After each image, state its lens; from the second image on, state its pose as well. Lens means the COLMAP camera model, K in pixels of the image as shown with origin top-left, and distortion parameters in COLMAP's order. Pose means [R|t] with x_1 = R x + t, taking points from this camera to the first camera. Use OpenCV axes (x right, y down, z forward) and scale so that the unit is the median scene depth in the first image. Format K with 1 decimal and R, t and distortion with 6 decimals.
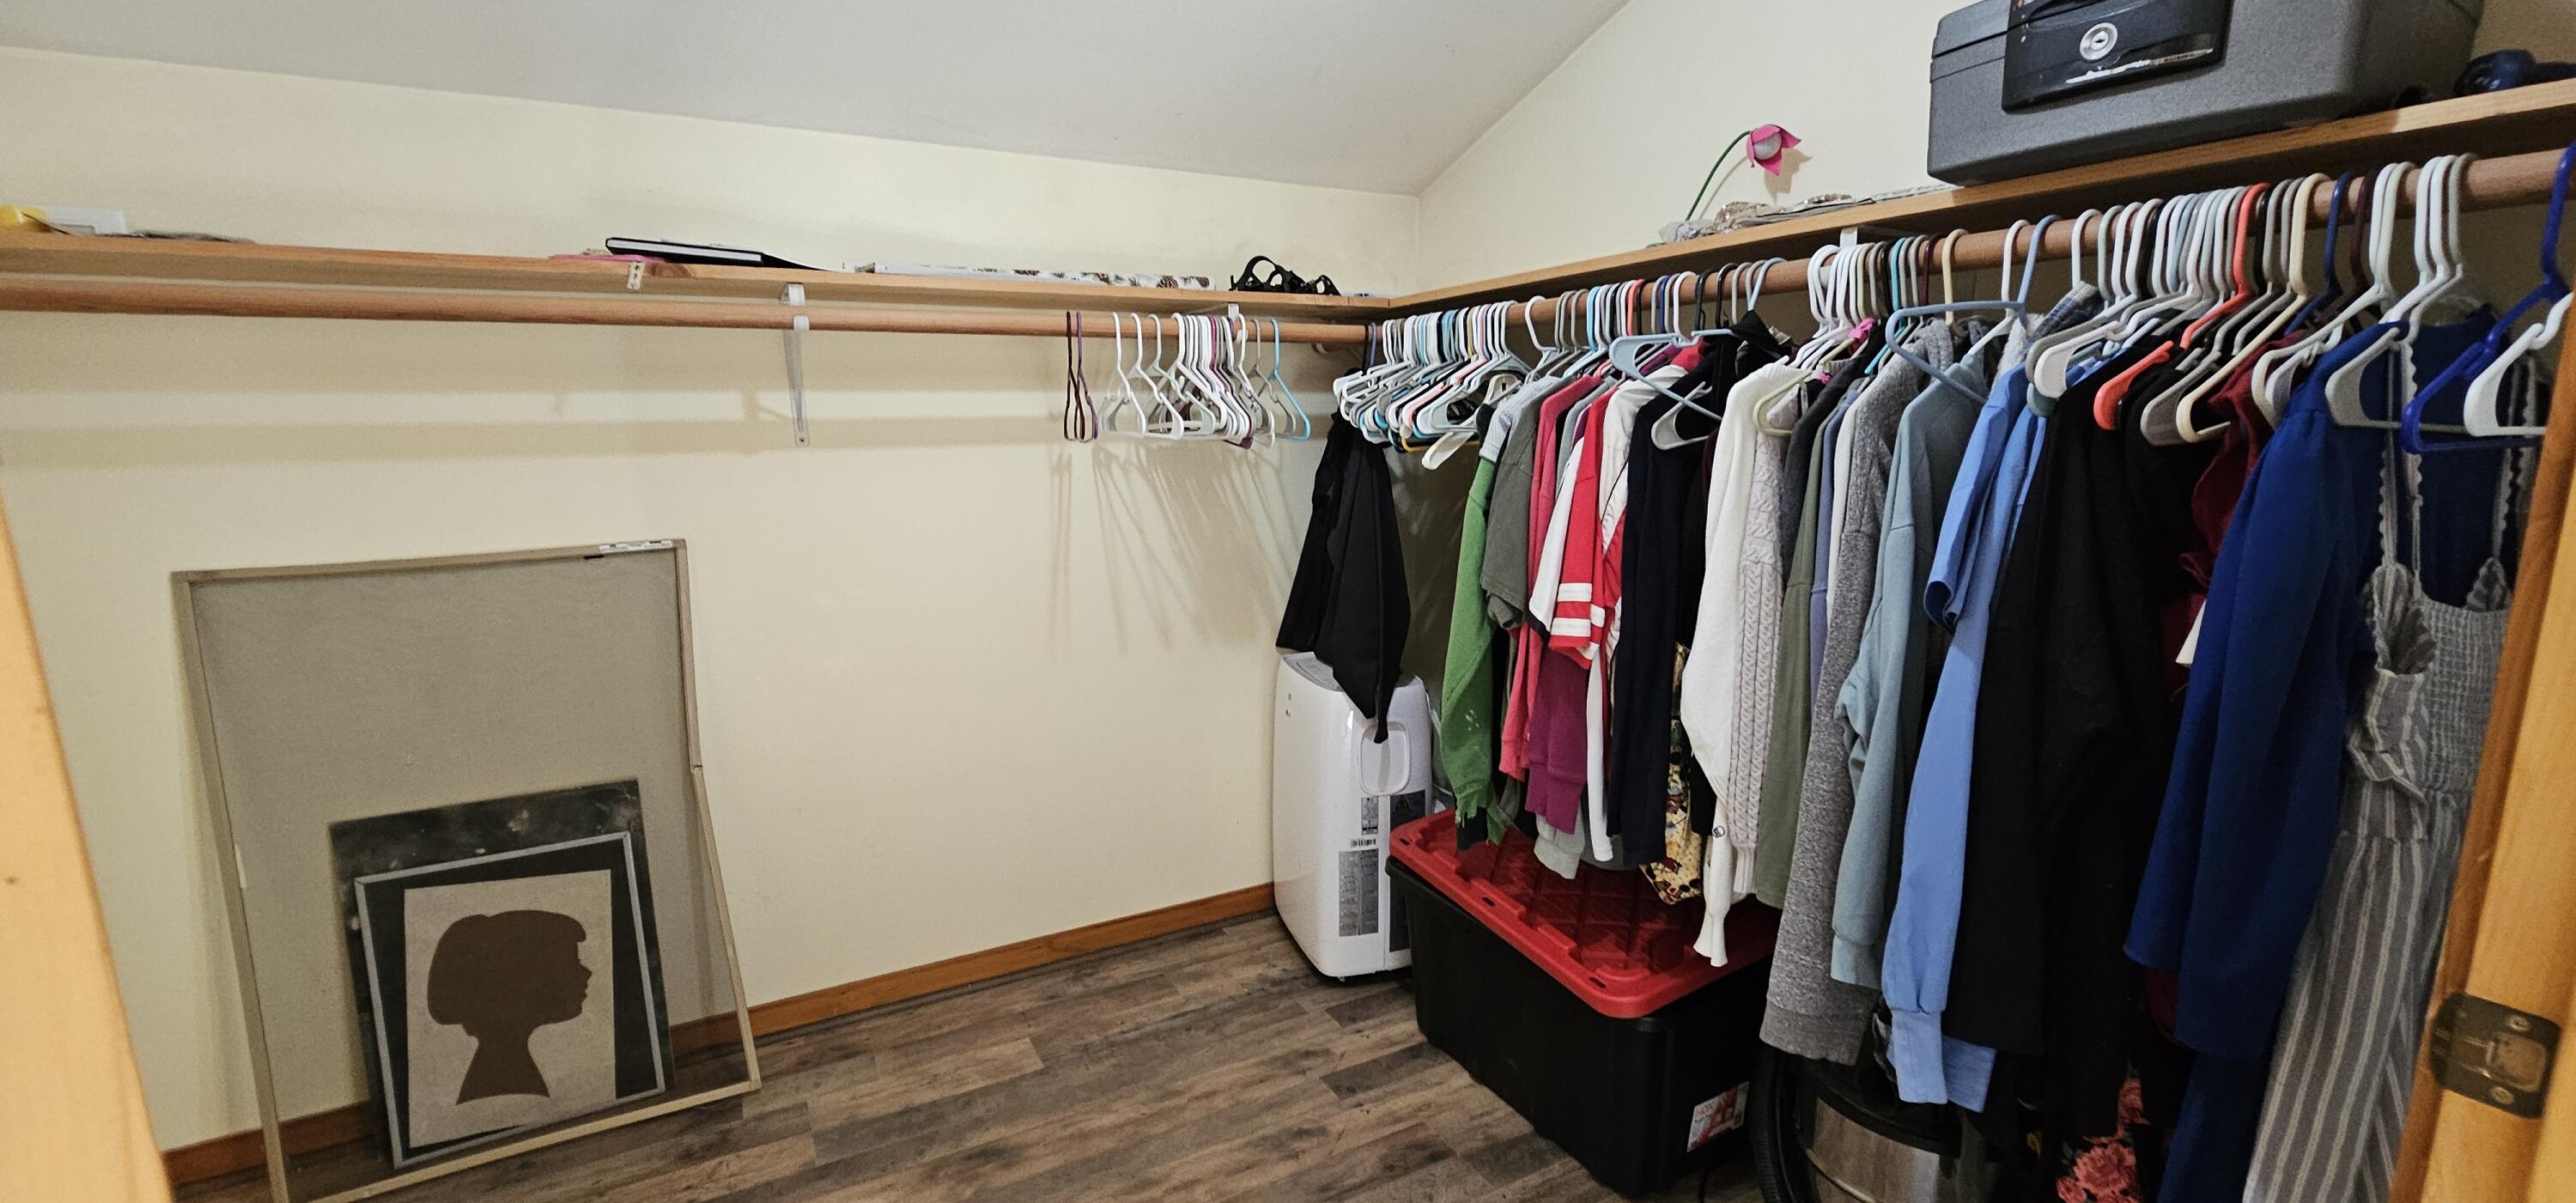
lens RADIAL K [[1056.3, 0, 1276.8], [0, 1056.3, 589.2], [0, 0, 1]] dist [0.001384, -0.000326]
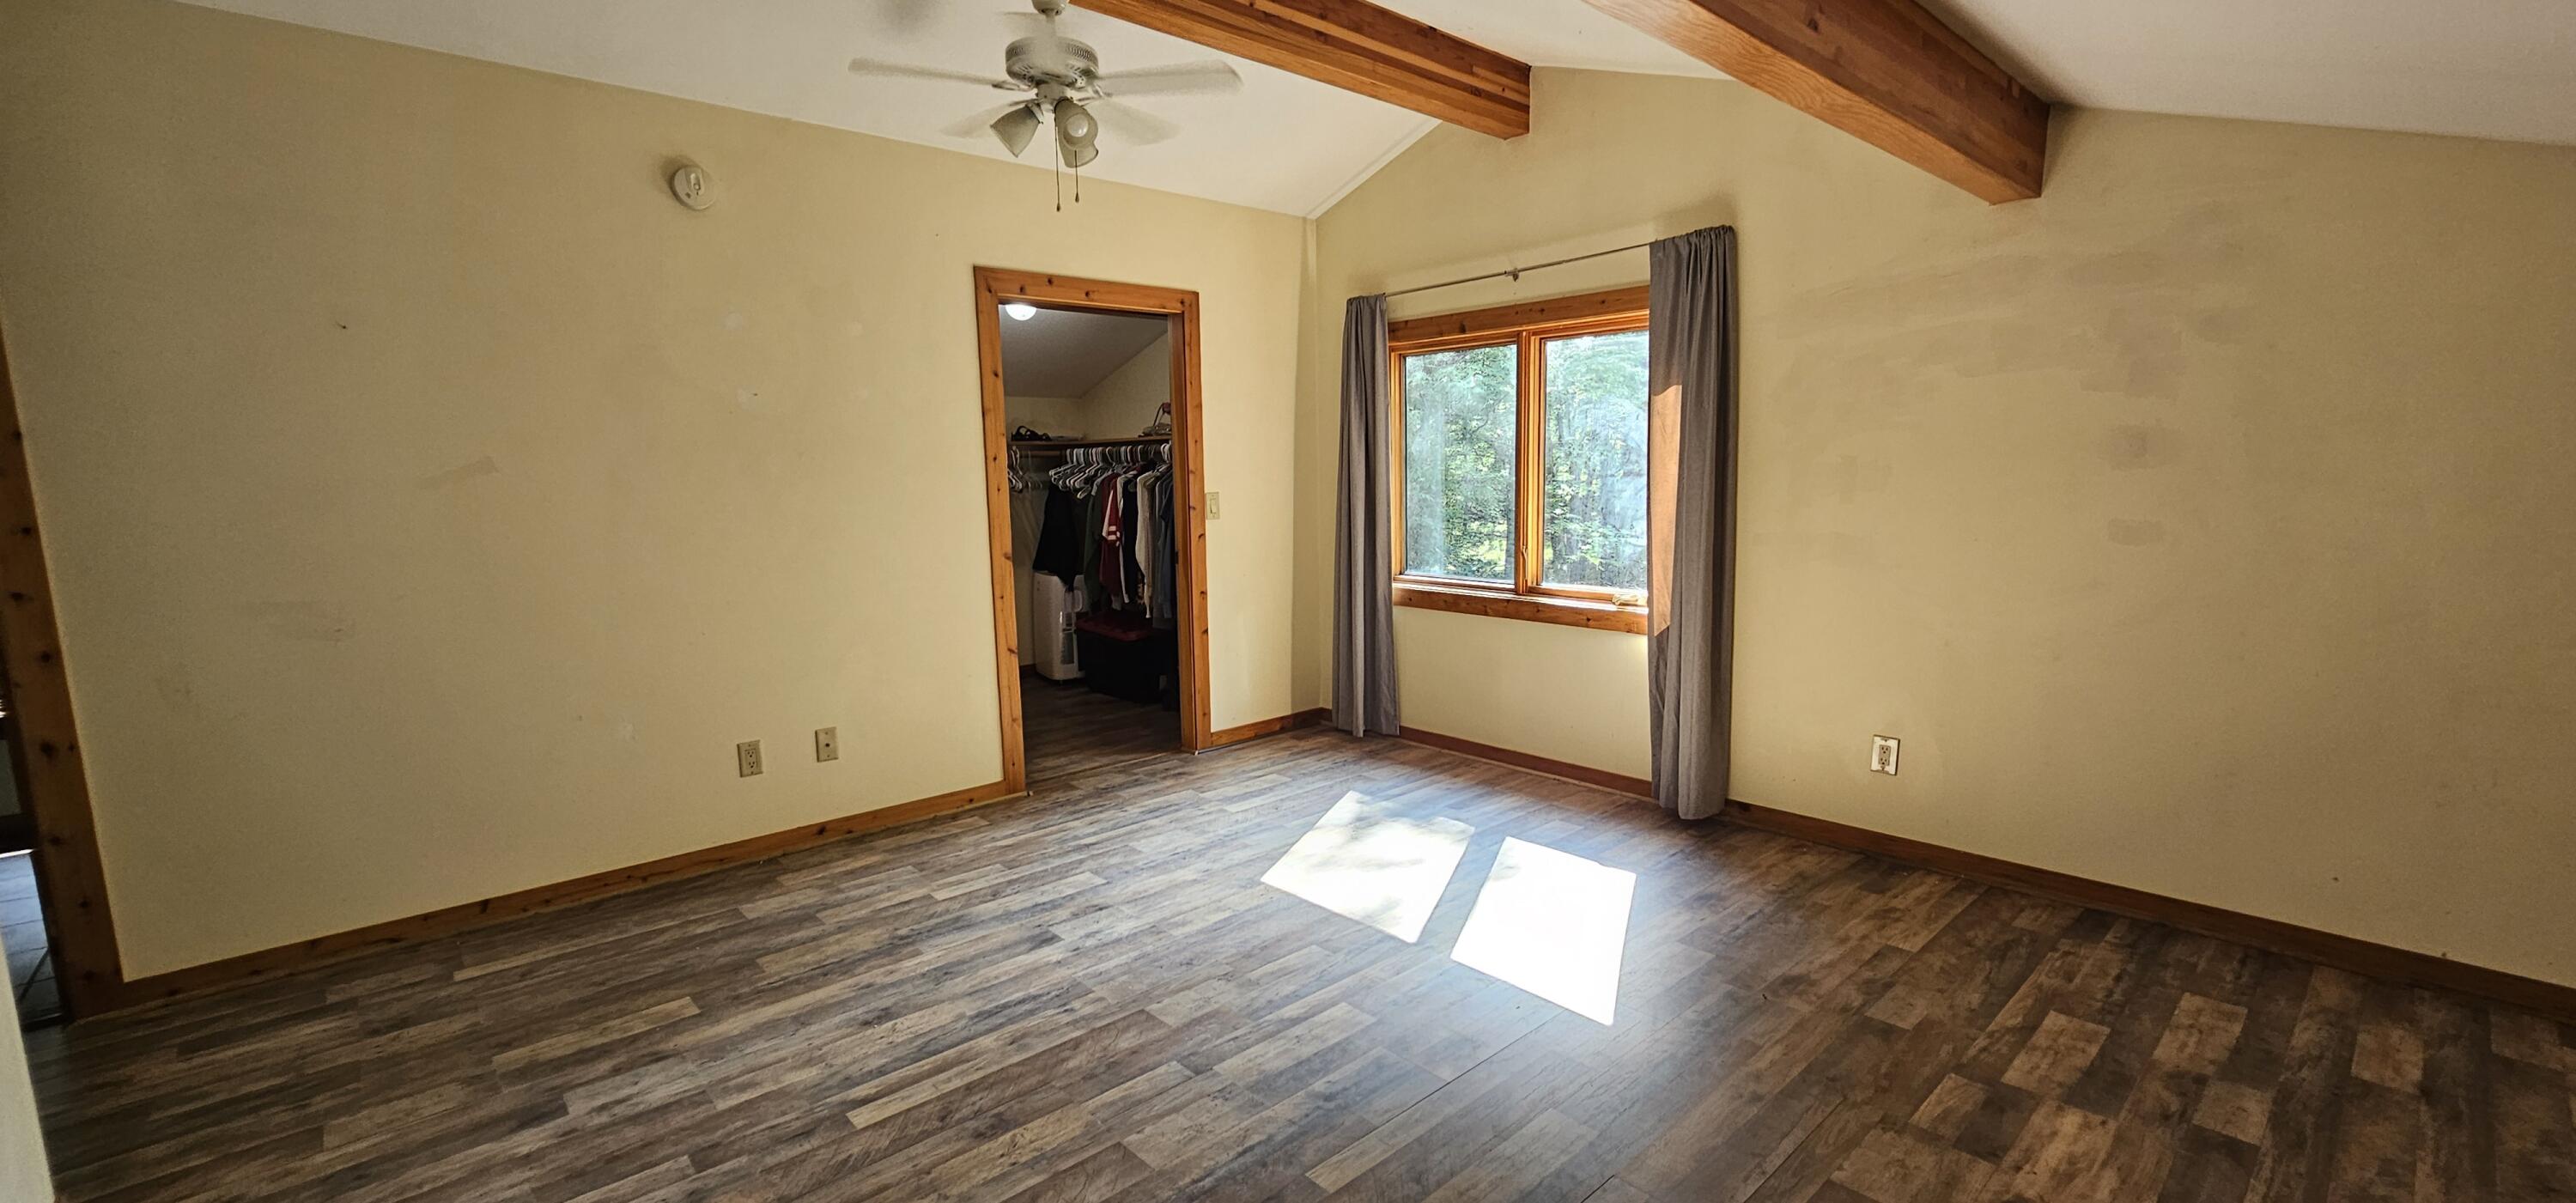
lens RADIAL K [[1056.3, 0, 1283.0], [0, 1056.3, 623.6], [0, 0, 1]] dist [0.001384, -0.000326]
pose [[0.973790, -0.041975, 0.223543, 0.012637], [0.046993, 0.998748, -0.017173, 0.337590], [-0.222543, 0.027228, 0.974543, -2.183361]]
